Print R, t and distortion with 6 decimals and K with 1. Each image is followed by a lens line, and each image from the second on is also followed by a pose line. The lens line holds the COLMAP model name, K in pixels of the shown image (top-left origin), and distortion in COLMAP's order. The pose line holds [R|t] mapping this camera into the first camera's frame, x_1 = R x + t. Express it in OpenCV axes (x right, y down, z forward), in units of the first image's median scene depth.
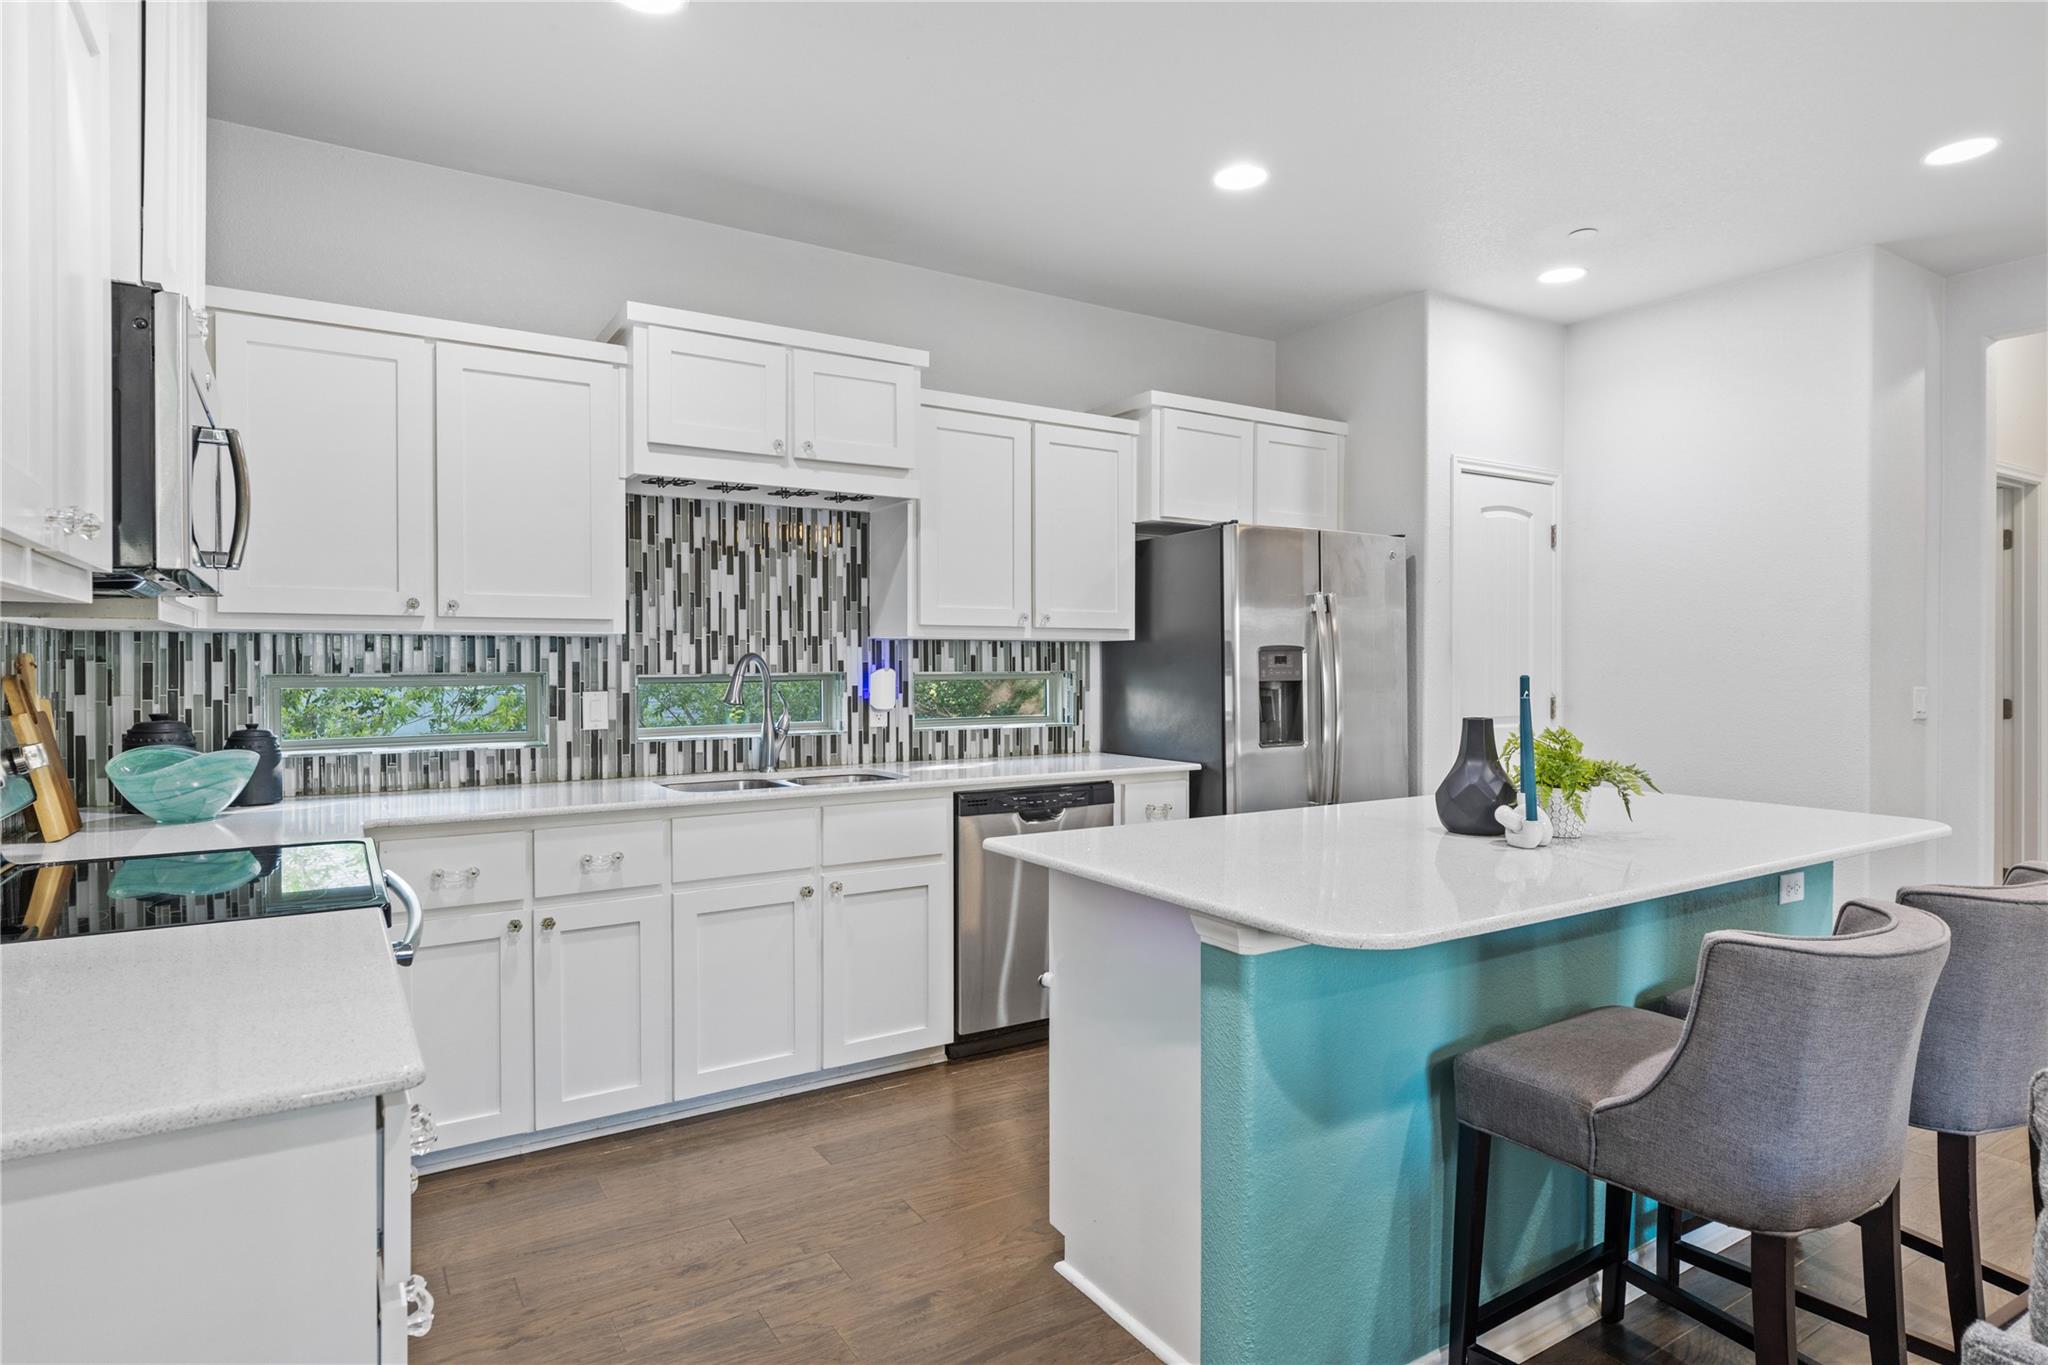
lens RADIAL K [[1089.6, 0, 1033.6], [0, 1089.6, 672.3], [0, 0, 1]] dist [0.025600, -0.004931]
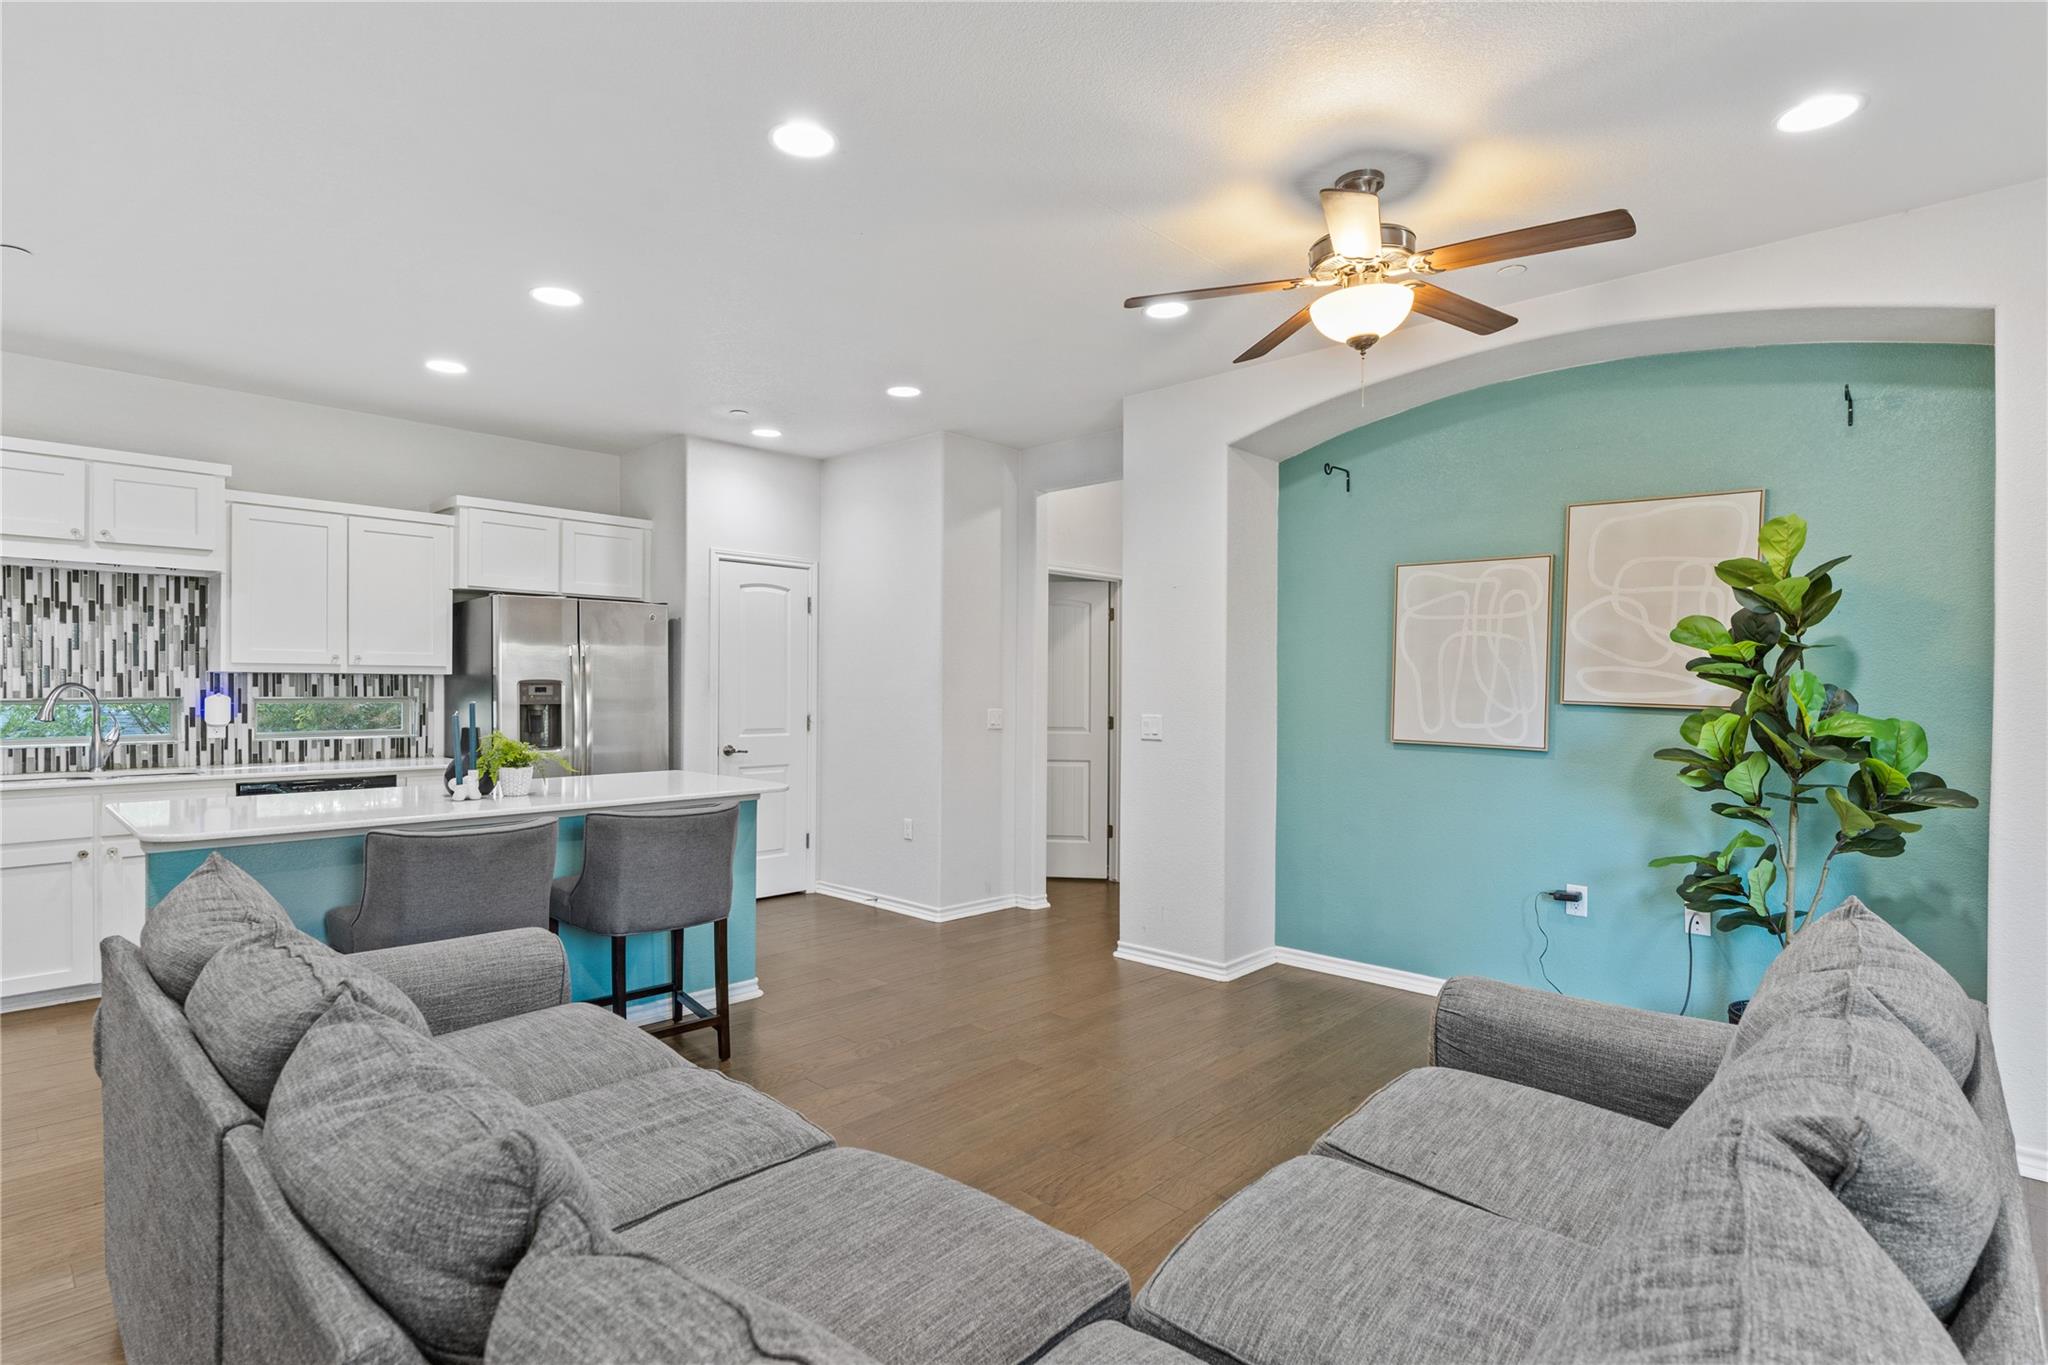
lens RADIAL K [[995.1, 0, 1017.4], [0, 995.1, 693.0], [0, 0, 1]] dist [0.006100, -0.002155]
pose [[0.971686, 0.004490, 0.236232, 0.538211], [-0.003674, 0.999986, -0.003892, -0.004071], [-0.236246, 0.002914, 0.971689, -0.433686]]
